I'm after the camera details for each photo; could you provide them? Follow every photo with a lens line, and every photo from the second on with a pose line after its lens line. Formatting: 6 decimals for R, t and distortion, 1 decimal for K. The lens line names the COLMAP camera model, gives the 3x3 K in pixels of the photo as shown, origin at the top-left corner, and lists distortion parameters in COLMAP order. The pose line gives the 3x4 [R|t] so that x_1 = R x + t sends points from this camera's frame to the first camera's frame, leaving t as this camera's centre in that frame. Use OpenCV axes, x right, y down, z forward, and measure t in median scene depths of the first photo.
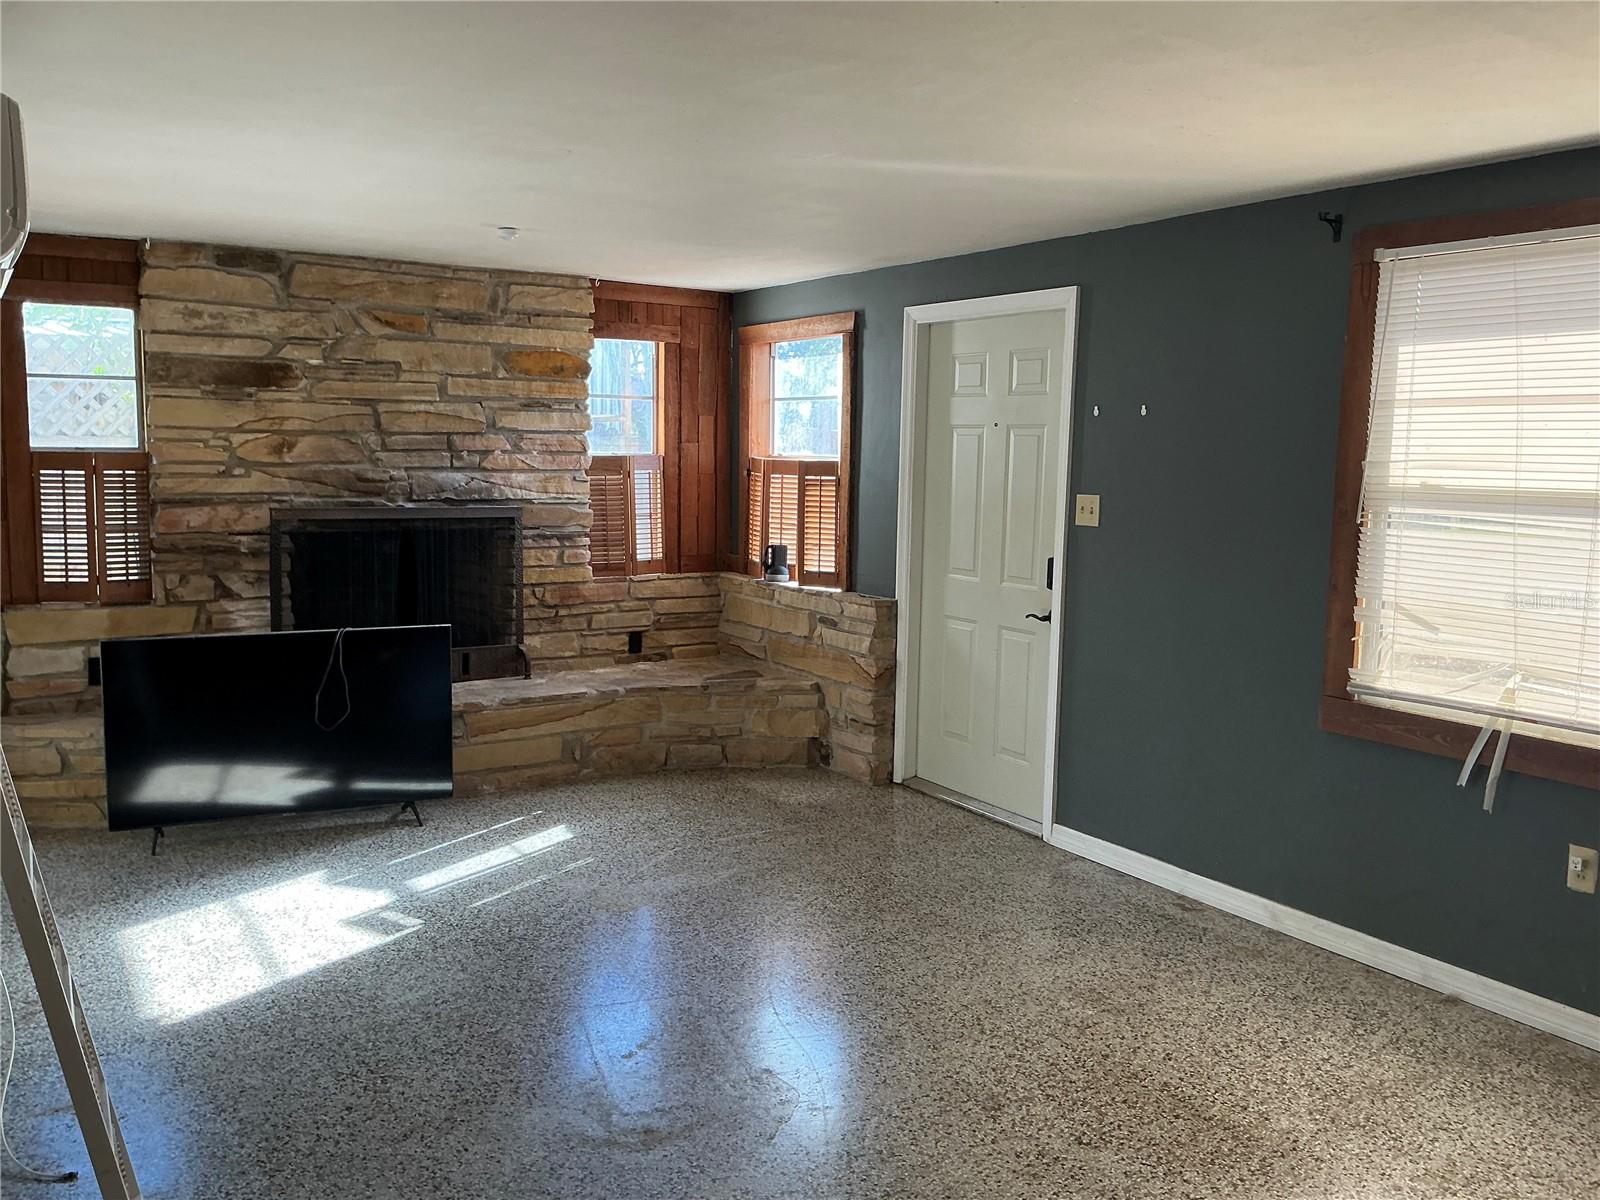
lens RADIAL K [[1315.8, 0, 805.5], [0, 1315.8, 601.9], [0, 0, 1]] dist [0.080349, -0.137239]
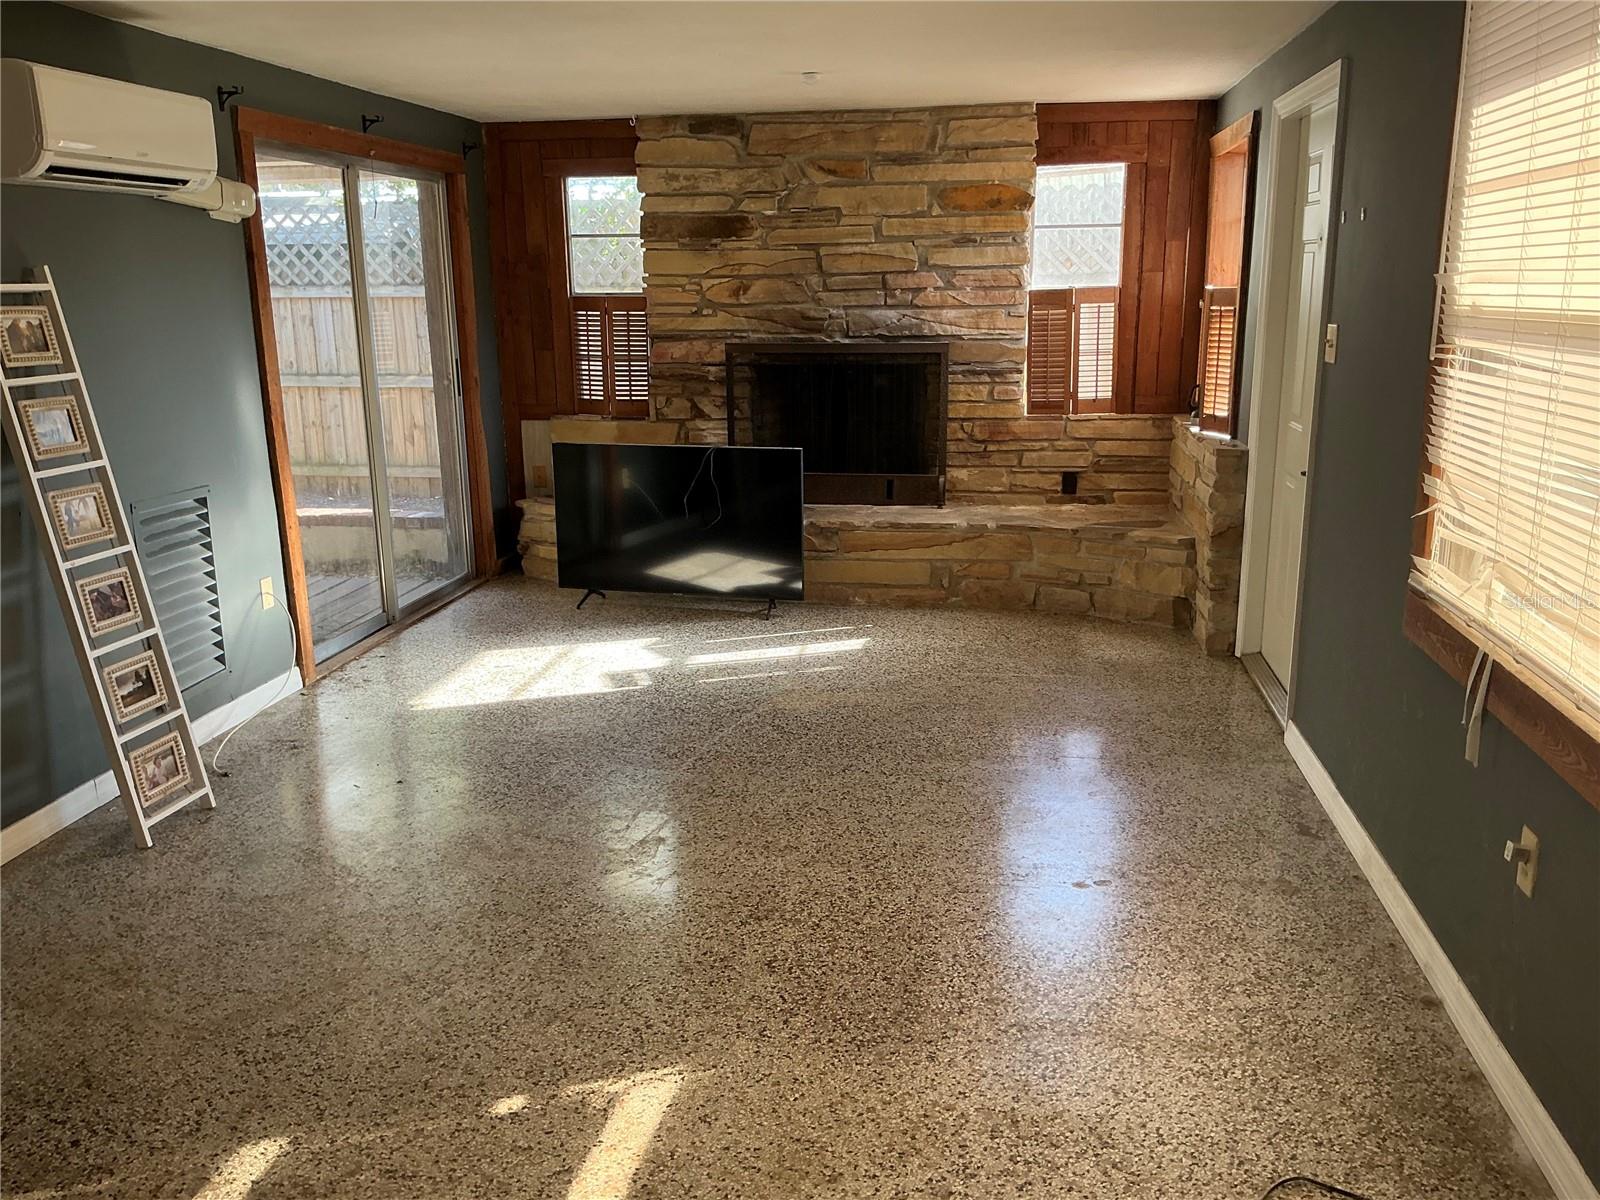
lens RADIAL K [[1315.8, 0, 802.9], [0, 1315.8, 615.4], [0, 0, 1]] dist [0.080349, -0.137239]
pose [[0.749891, 0.137033, -0.647213, 0.440451], [-0.054632, 0.987798, 0.145844, -0.005497], [0.659301, -0.074009, 0.748227, 0.139796]]
